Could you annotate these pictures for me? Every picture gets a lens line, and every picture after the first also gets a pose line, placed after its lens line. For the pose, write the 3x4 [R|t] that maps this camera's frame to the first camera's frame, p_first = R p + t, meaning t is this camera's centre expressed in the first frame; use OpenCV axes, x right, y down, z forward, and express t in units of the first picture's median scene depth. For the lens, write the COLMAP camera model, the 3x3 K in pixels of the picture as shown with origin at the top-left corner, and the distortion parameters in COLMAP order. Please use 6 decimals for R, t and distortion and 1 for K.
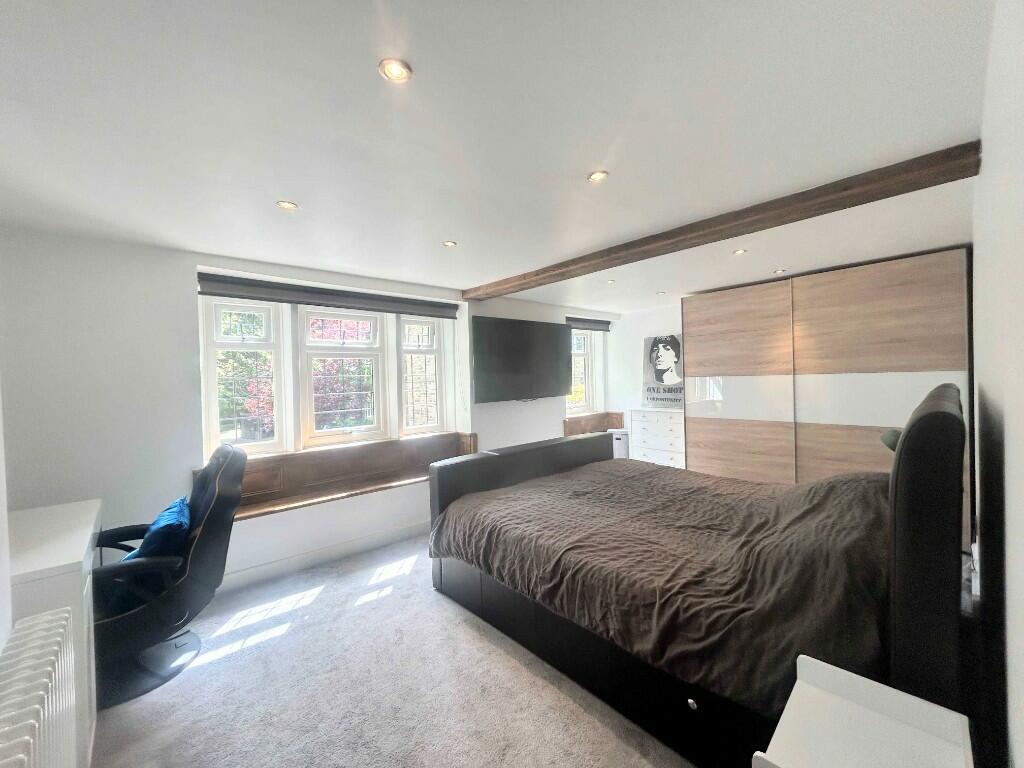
lens RADIAL K [[410.5, 0, 512.0], [0, 410.5, 384.0], [0, 0, 1]] dist [-0.000253, 0.000296]
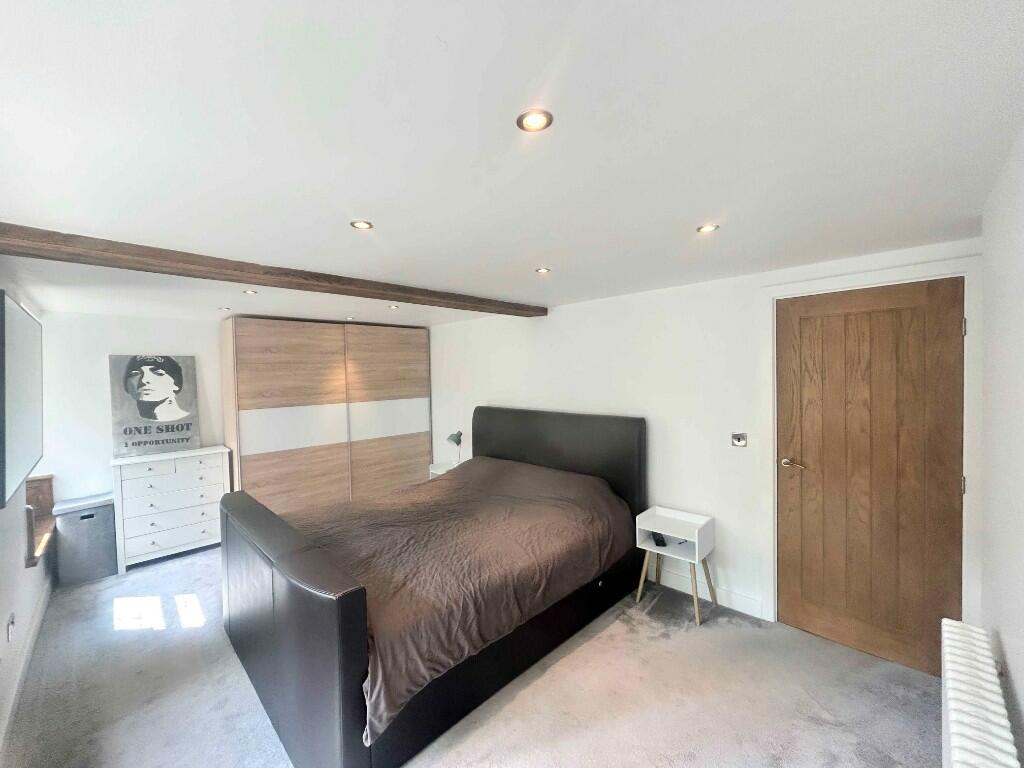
lens RADIAL K [[410.5, 0, 512.0], [0, 410.5, 384.0], [0, 0, 1]] dist [-0.000253, 0.000296]
pose [[-0.041710, 0.002448, 0.999127, -0.404399], [0.036398, 0.999337, -0.000930, -0.043927], [-0.998467, 0.036327, -0.041772, 0.406540]]
